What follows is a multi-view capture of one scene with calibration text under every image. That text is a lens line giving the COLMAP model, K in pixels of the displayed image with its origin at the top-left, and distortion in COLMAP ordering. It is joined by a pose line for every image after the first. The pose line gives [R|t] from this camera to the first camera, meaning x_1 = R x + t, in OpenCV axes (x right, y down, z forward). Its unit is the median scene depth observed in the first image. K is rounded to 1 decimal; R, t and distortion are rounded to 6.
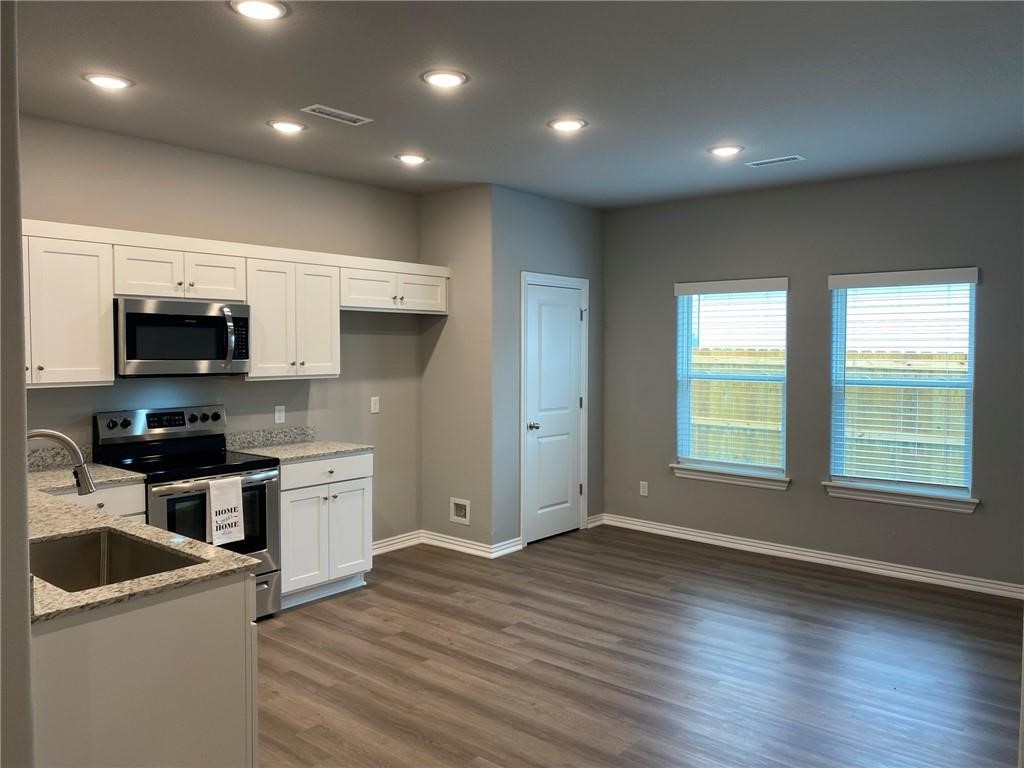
lens RADIAL K [[779.1, 0, 513.7], [0, 779.1, 374.8], [0, 0, 1]] dist [0.057545, -0.075289]
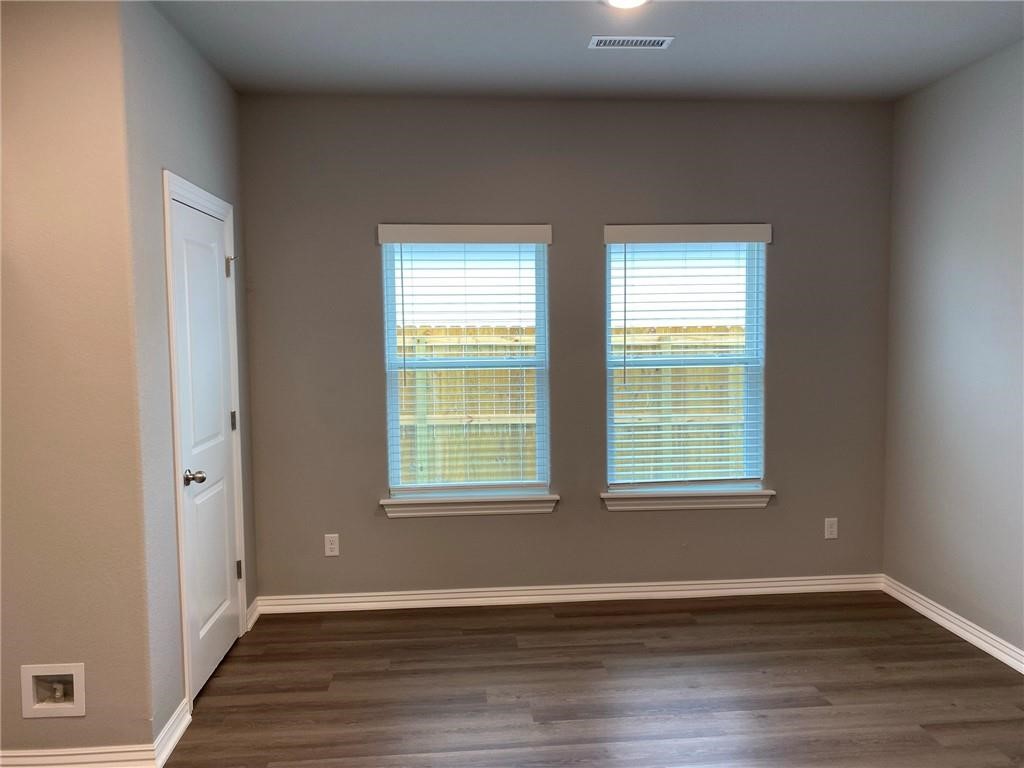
lens RADIAL K [[779.1, 0, 513.7], [0, 779.1, 374.8], [0, 0, 1]] dist [0.057545, -0.075289]
pose [[0.705340, -0.057151, 0.706561, -0.224760], [0.037636, 0.998358, 0.043183, -0.019395], [-0.707869, -0.003866, 0.706333, 0.576596]]
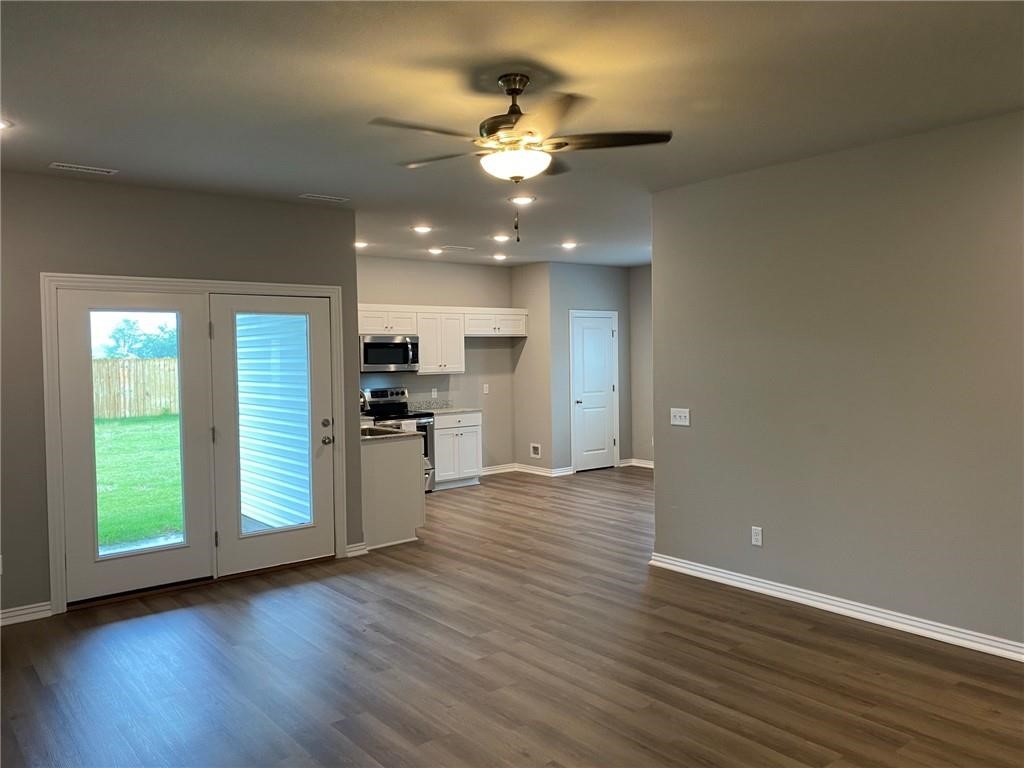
lens RADIAL K [[779.1, 0, 513.7], [0, 779.1, 374.8], [0, 0, 1]] dist [0.057545, -0.075289]
pose [[0.981223, -0.011183, -0.192550, 0.252287], [0.010051, 0.999926, -0.006854, 0.022237], [0.192613, 0.004790, 0.981263, -0.807047]]
